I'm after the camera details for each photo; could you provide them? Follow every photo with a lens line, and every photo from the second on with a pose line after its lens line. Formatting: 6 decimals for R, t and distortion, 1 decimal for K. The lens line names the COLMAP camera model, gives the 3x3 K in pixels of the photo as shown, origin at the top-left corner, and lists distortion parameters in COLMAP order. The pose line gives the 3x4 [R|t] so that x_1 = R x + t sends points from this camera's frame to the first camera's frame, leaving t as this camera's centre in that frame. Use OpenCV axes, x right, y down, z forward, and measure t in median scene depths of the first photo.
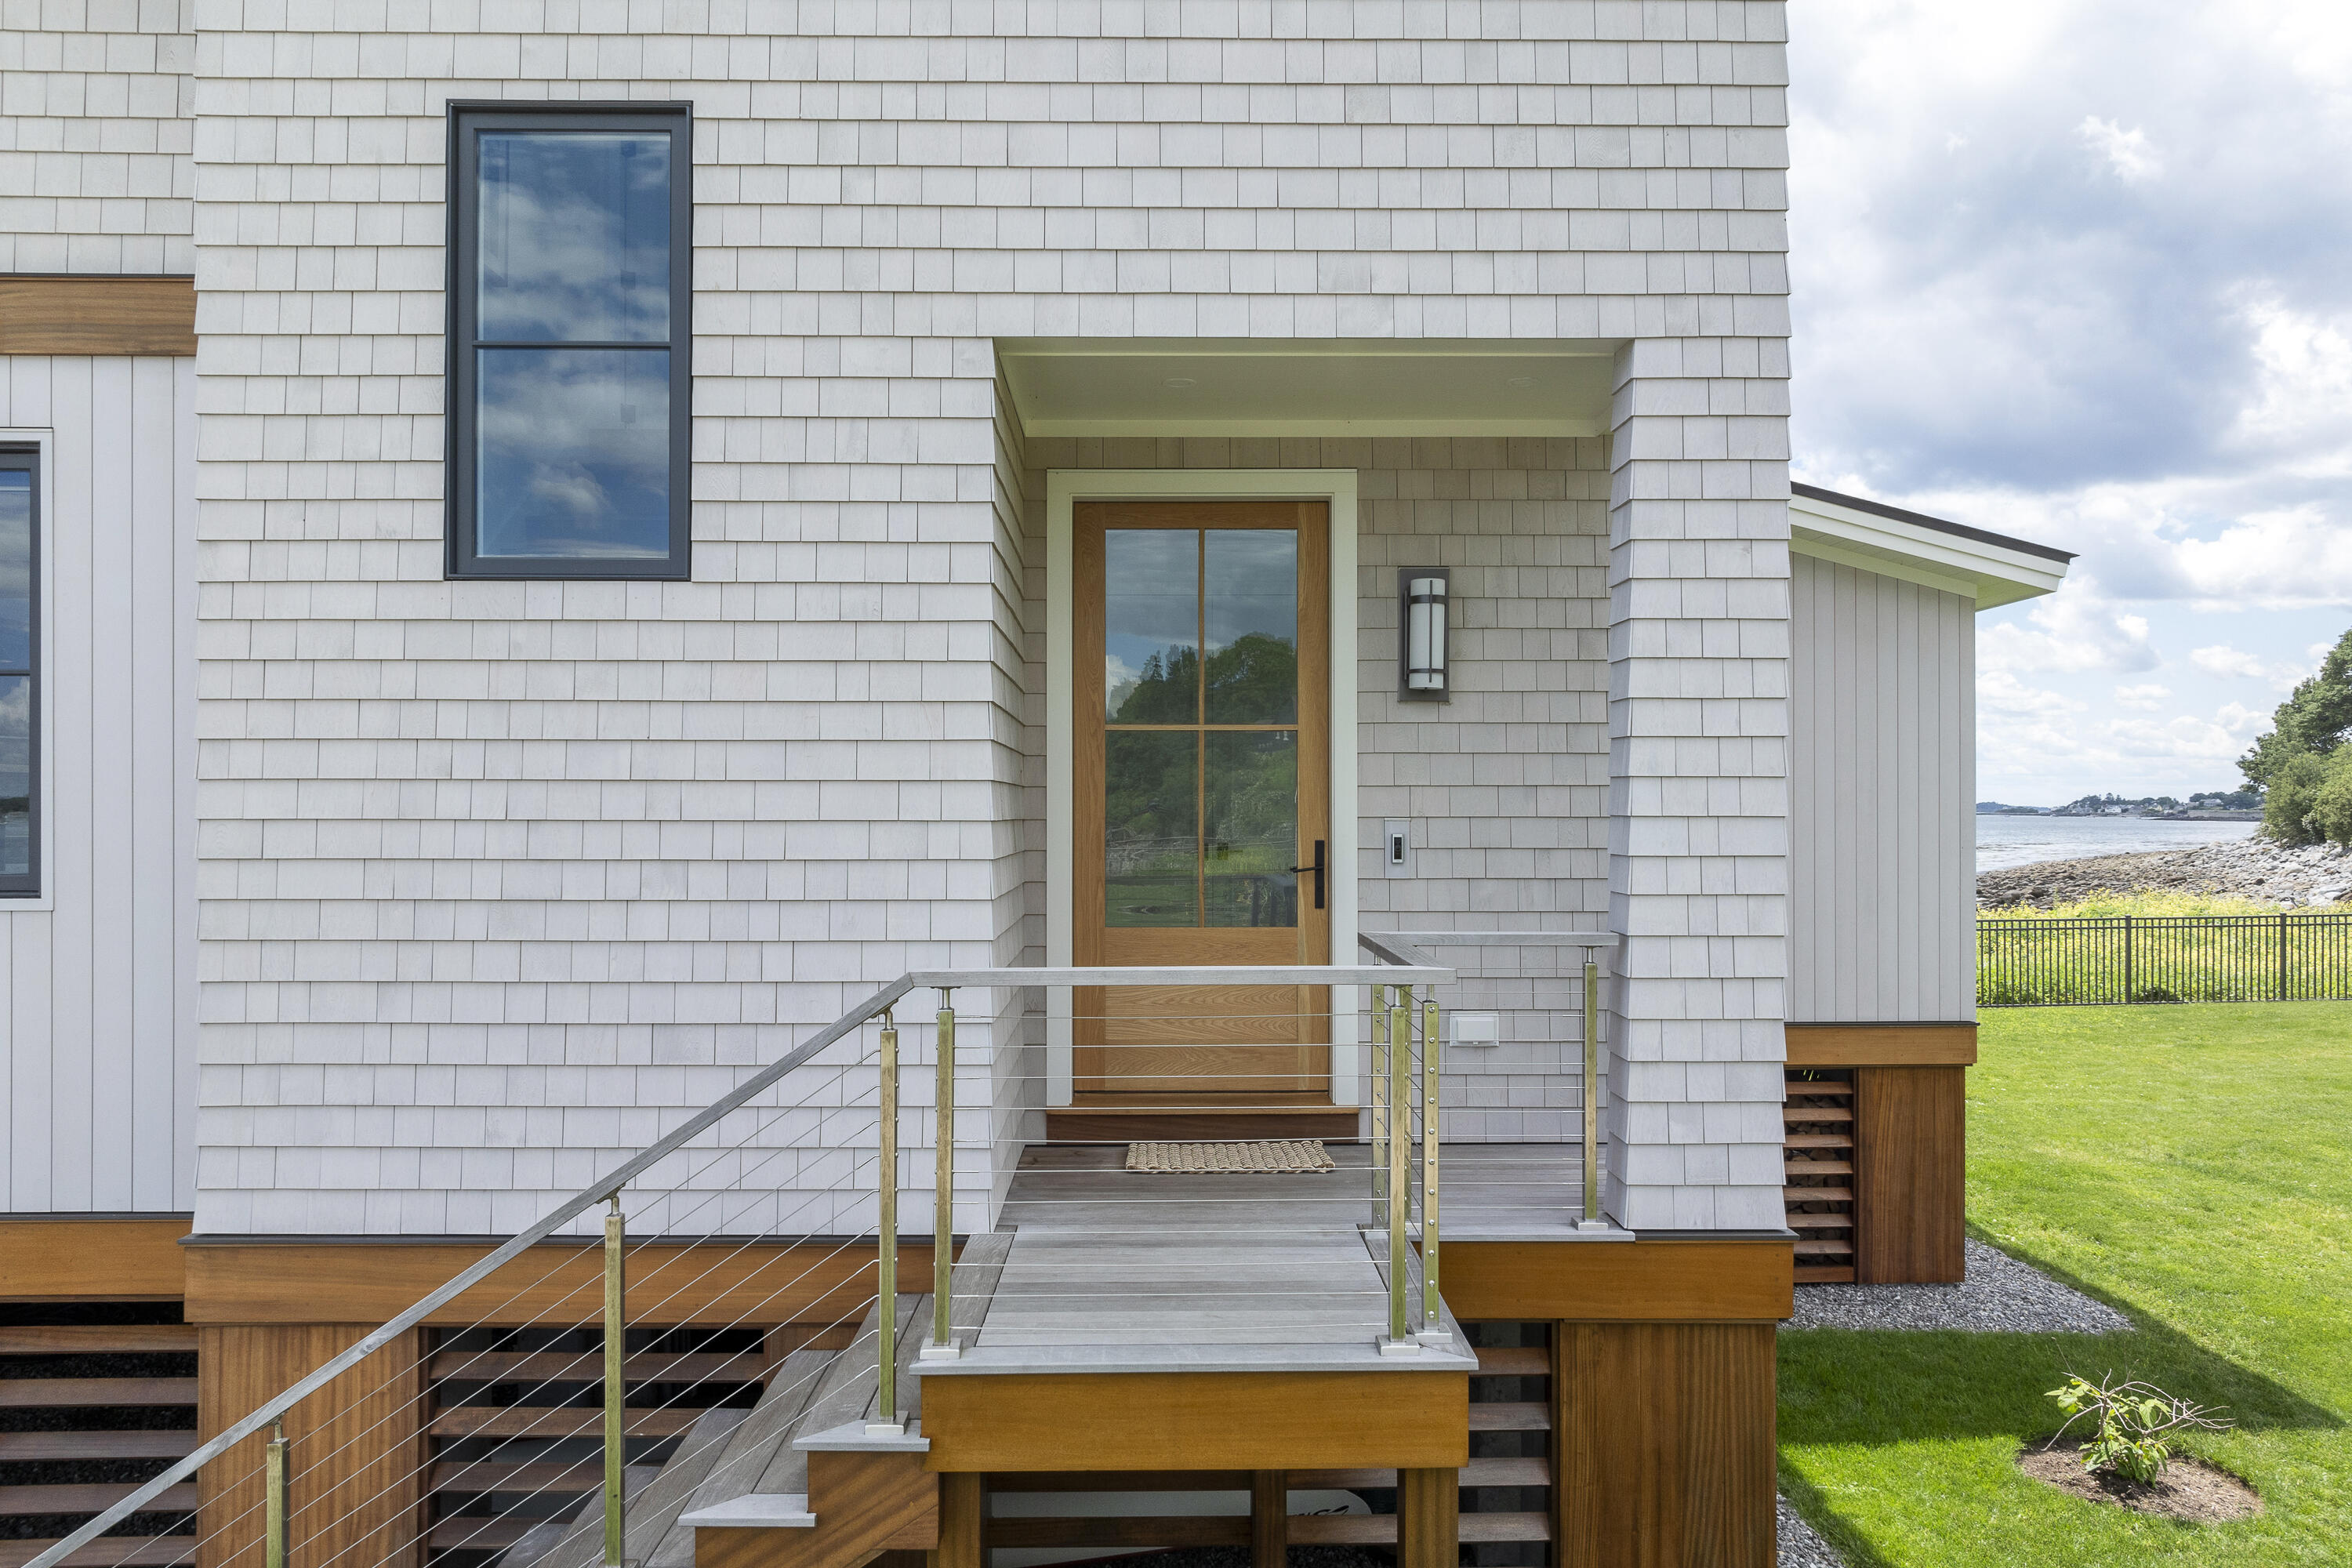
lens RADIAL K [[1609.8, 0, 1180.4], [0, 1609.8, 808.6], [0, 0, 1]] dist [0.000066, 0.000102]
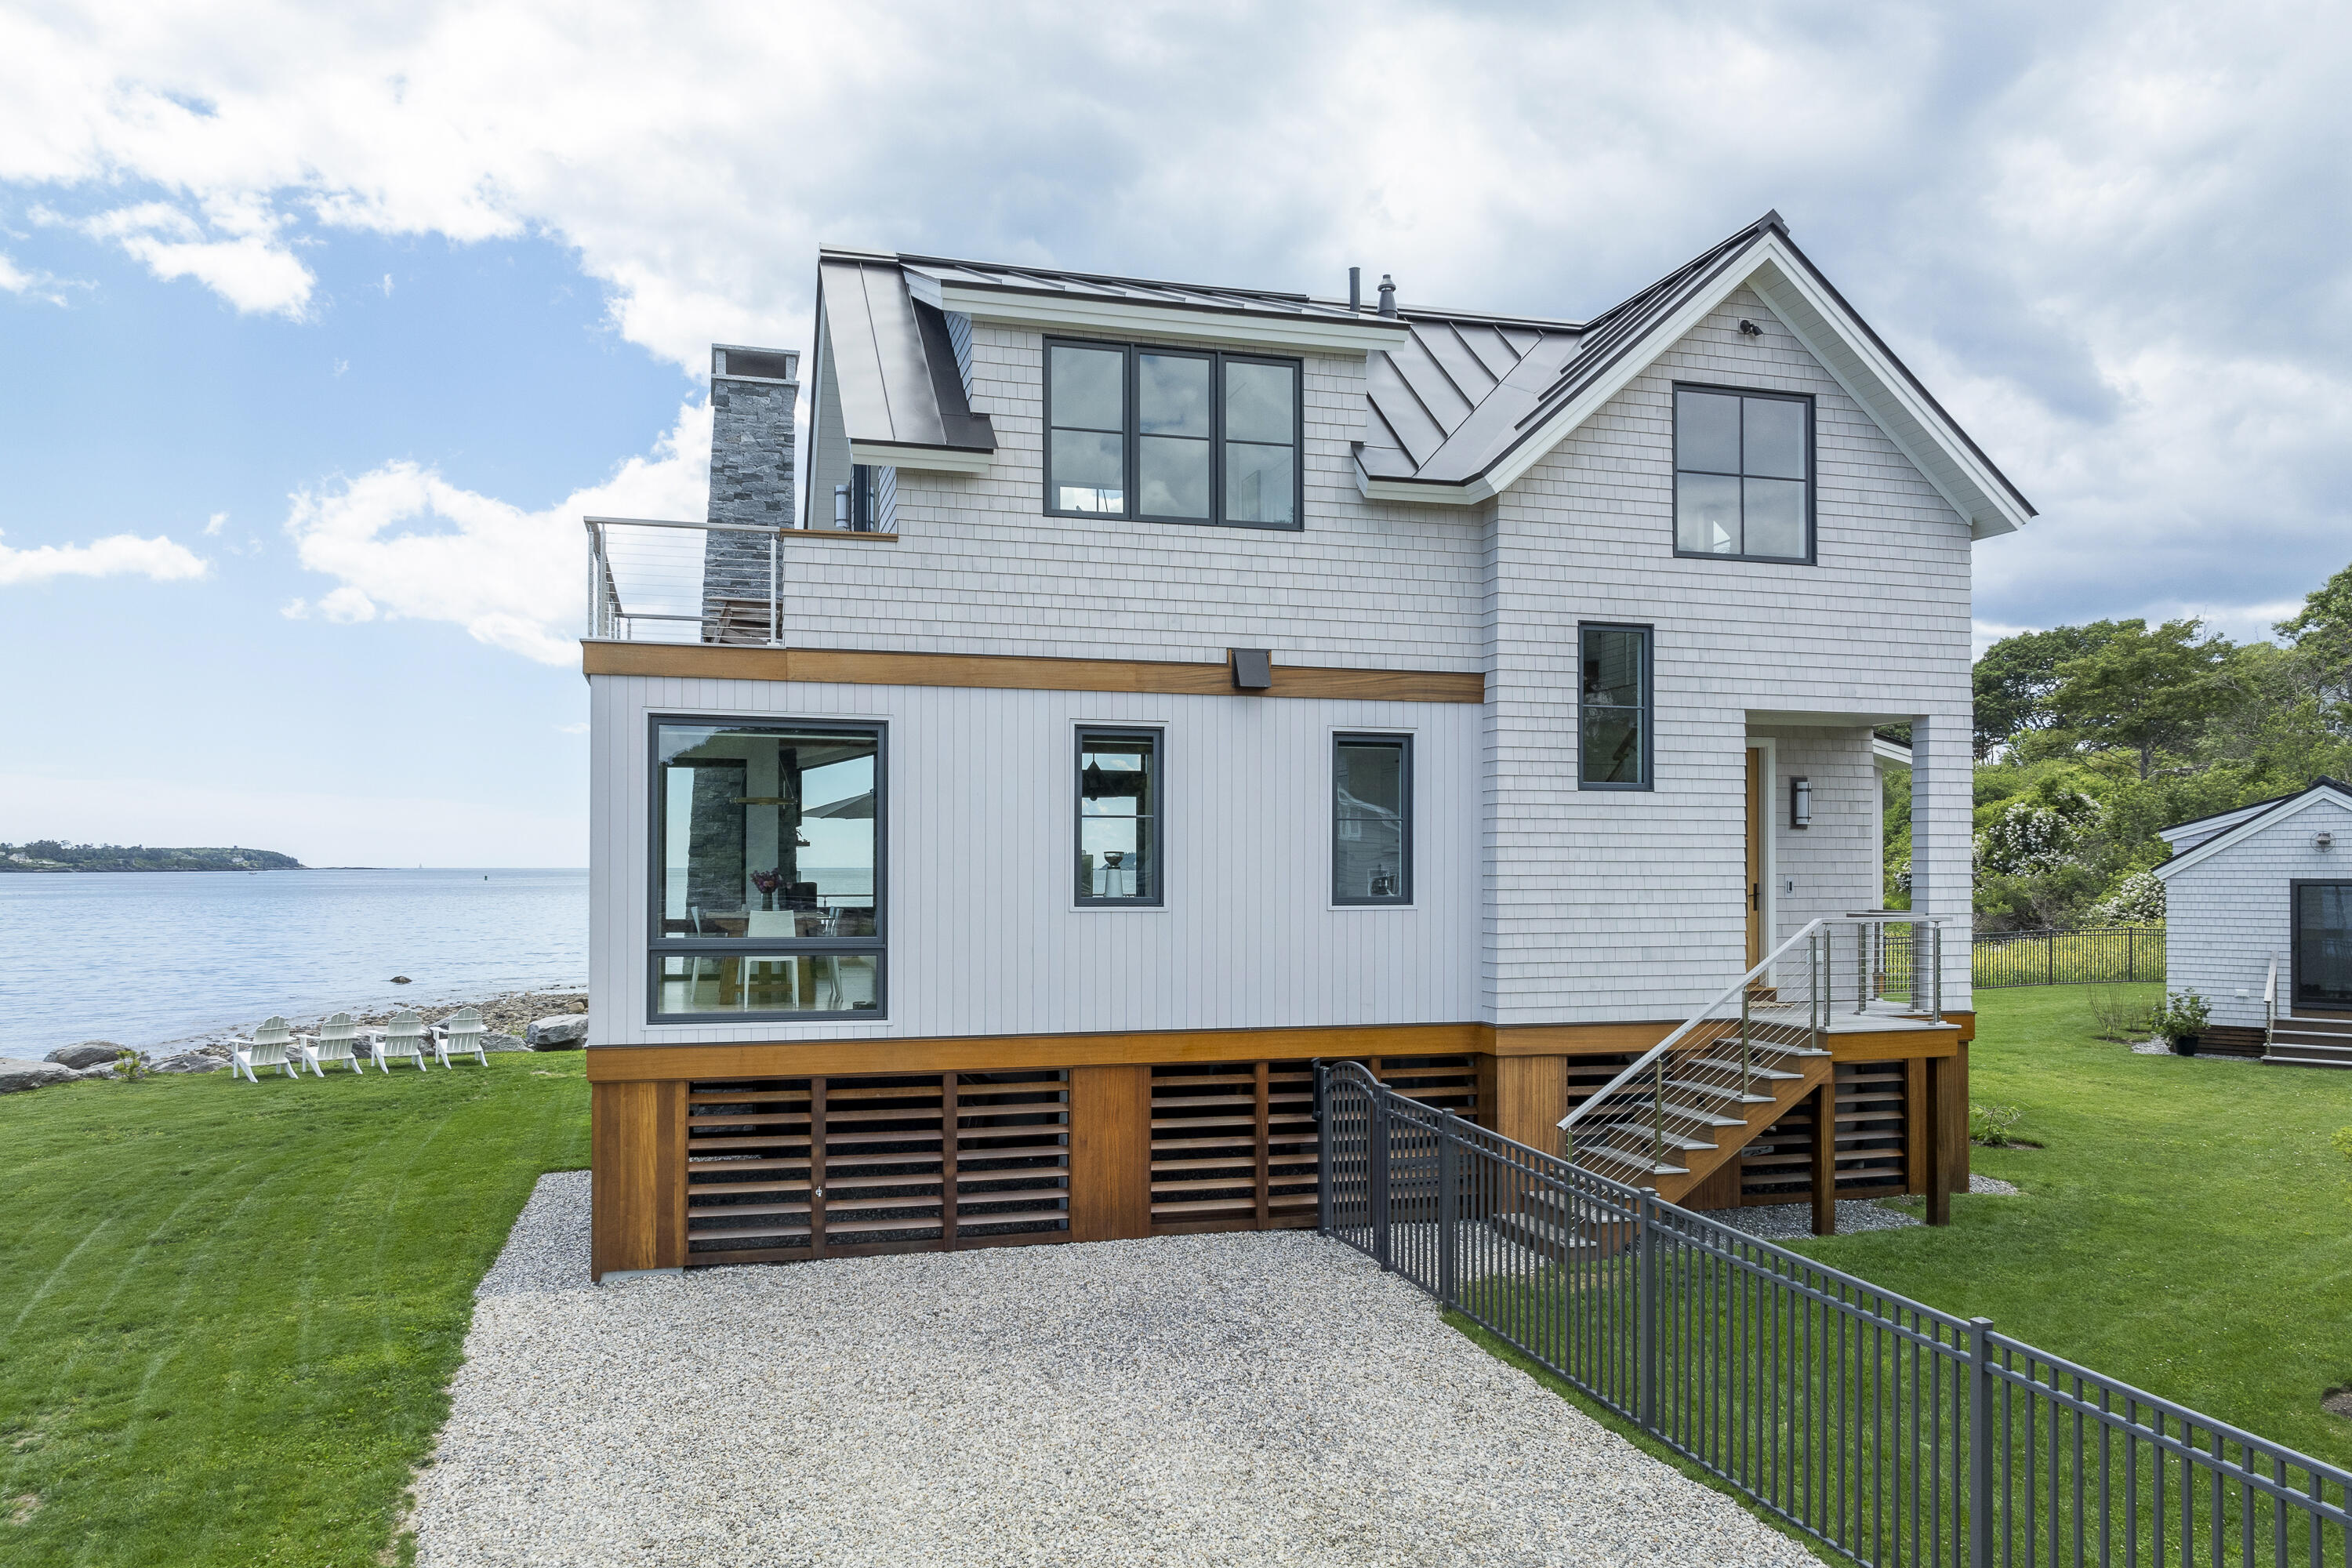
lens RADIAL K [[1616.8, 0, 1174.1], [0, 1616.8, 865.0], [0, 0, 1]] dist [0.000726, -0.000535]
pose [[0.964092, 0.000003, 0.265569, -1.887568], [0.000386, 0.999999, -0.001412, -0.007414], [-0.265569, 0.001464, 0.964091, -1.542789]]
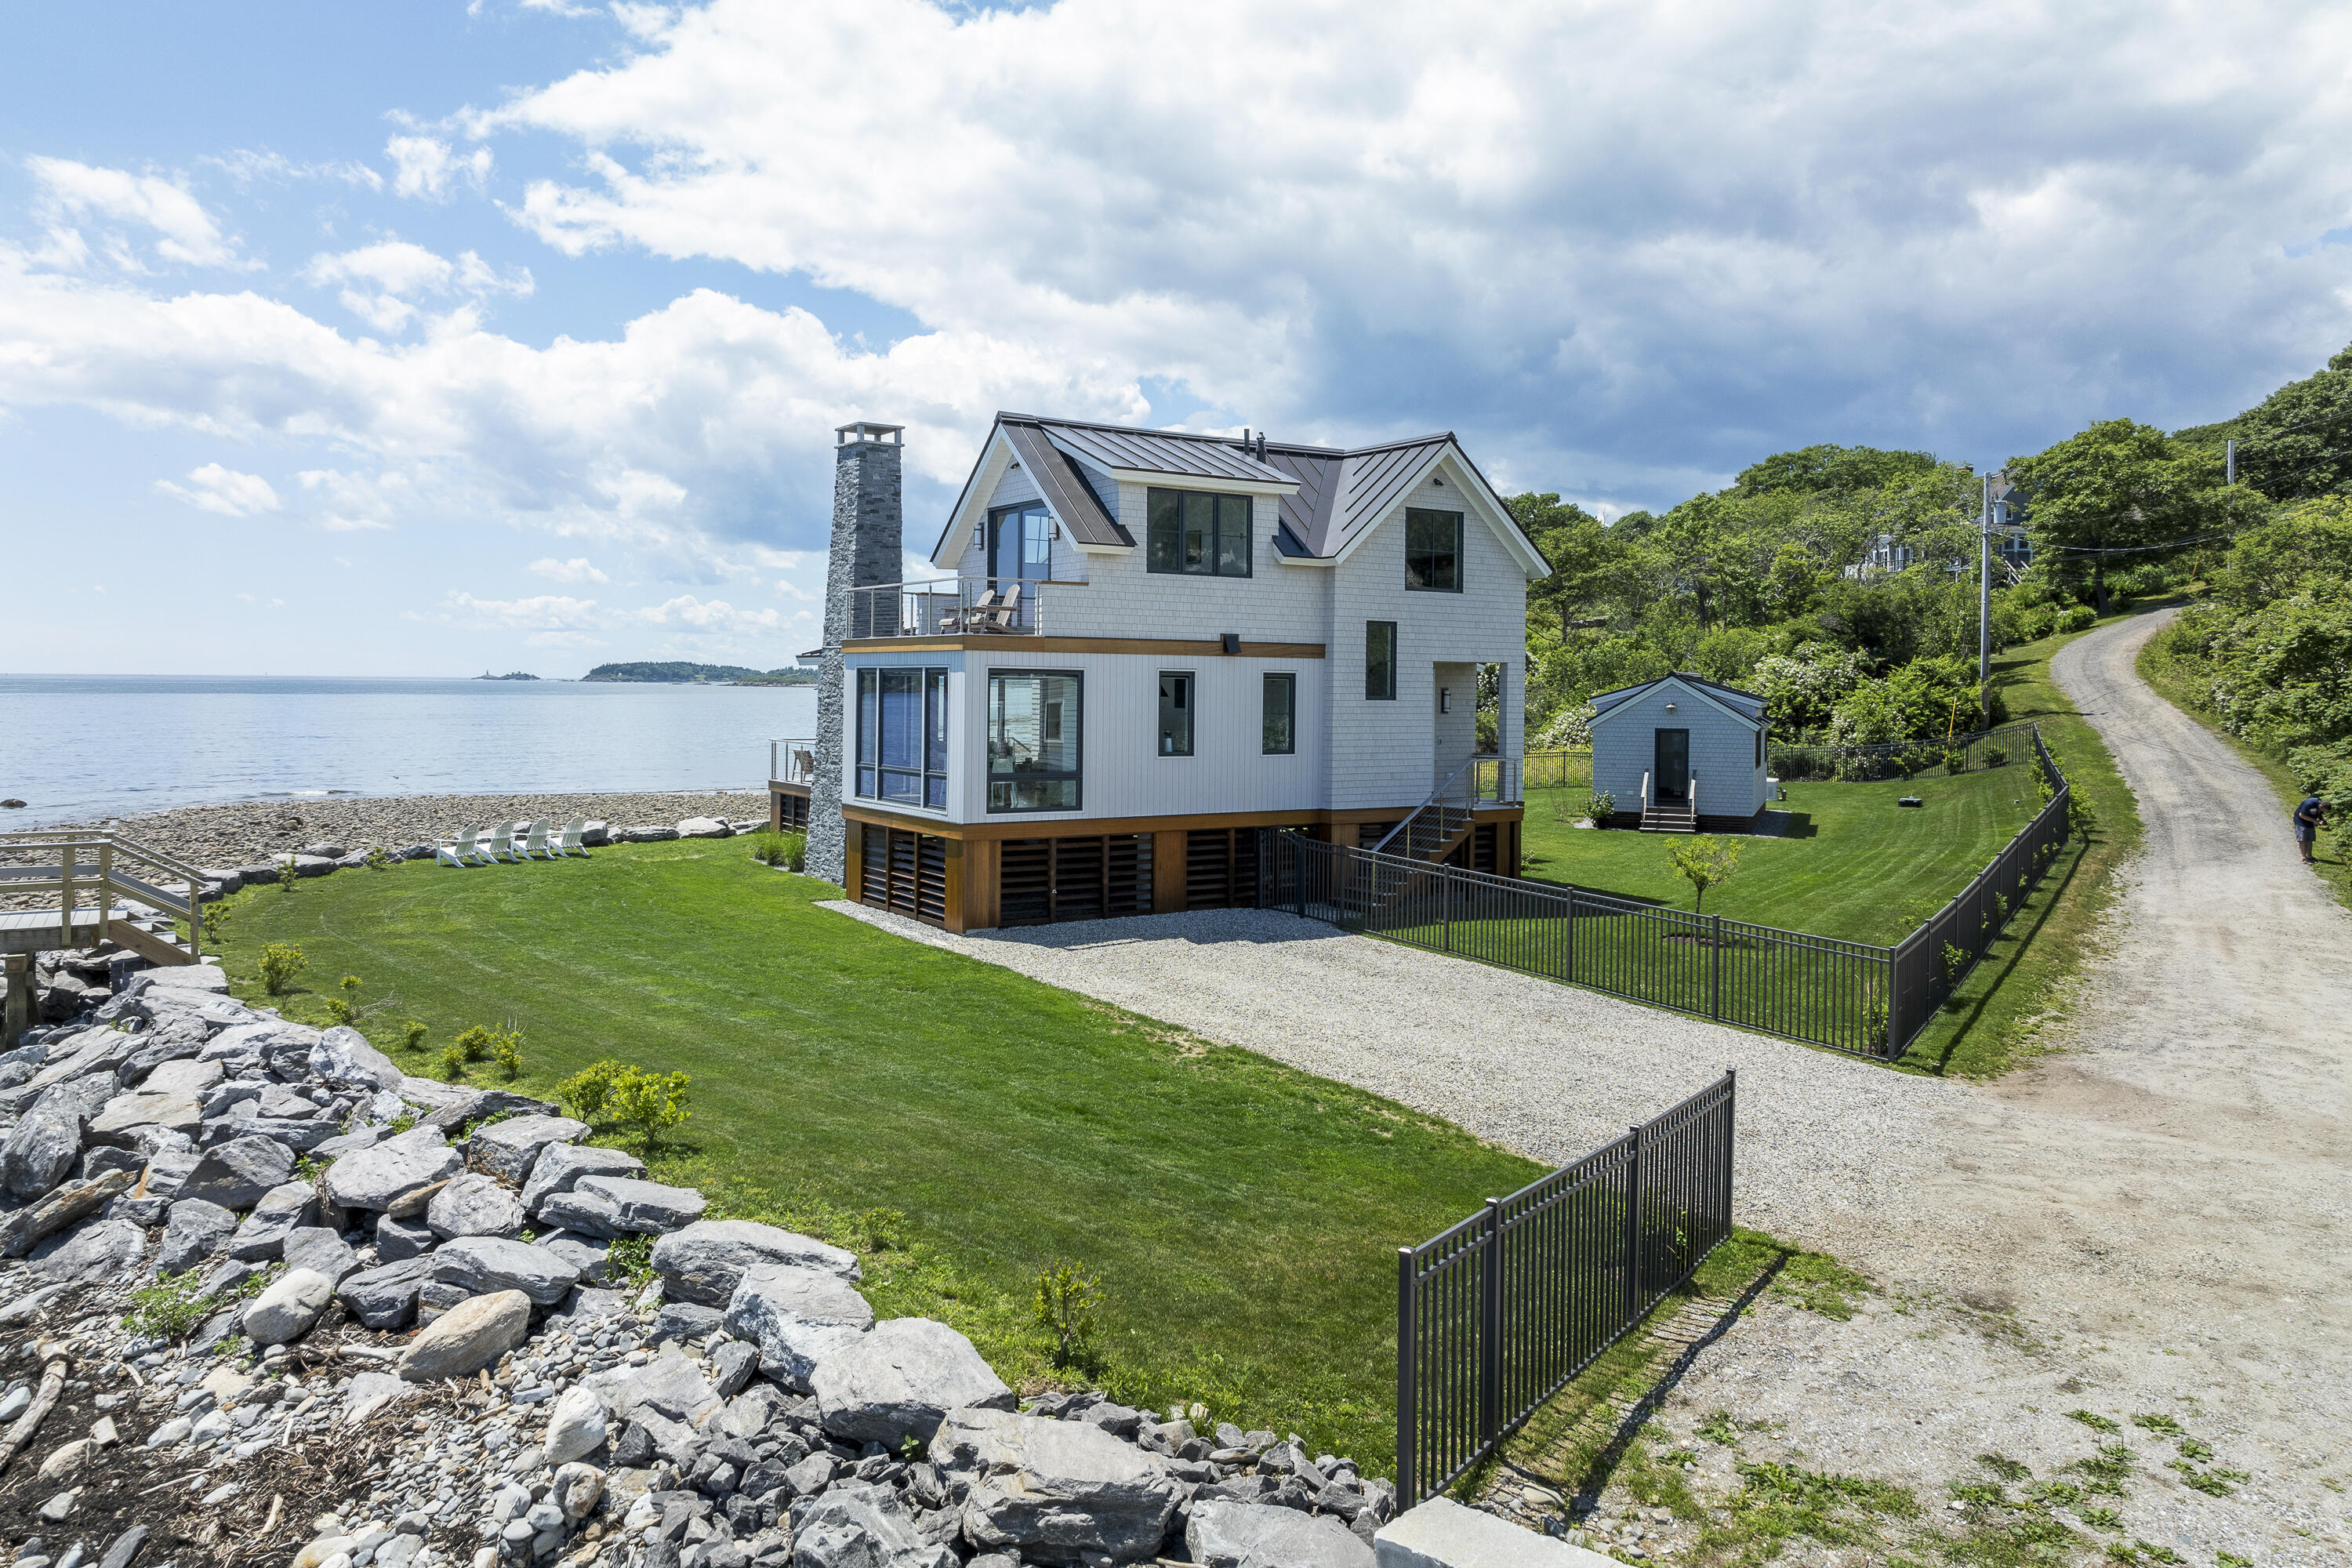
lens RADIAL K [[1616.7, 0, 1123.8], [0, 1616.7, 737.5], [0, 0, 1]] dist [-0.004486, -0.003615]
pose [[0.850475, -0.011197, 0.525896, -4.401098], [-0.007796, 0.999395, 0.033886, -0.199155], [-0.525958, -0.032919, 0.849874, -3.665104]]
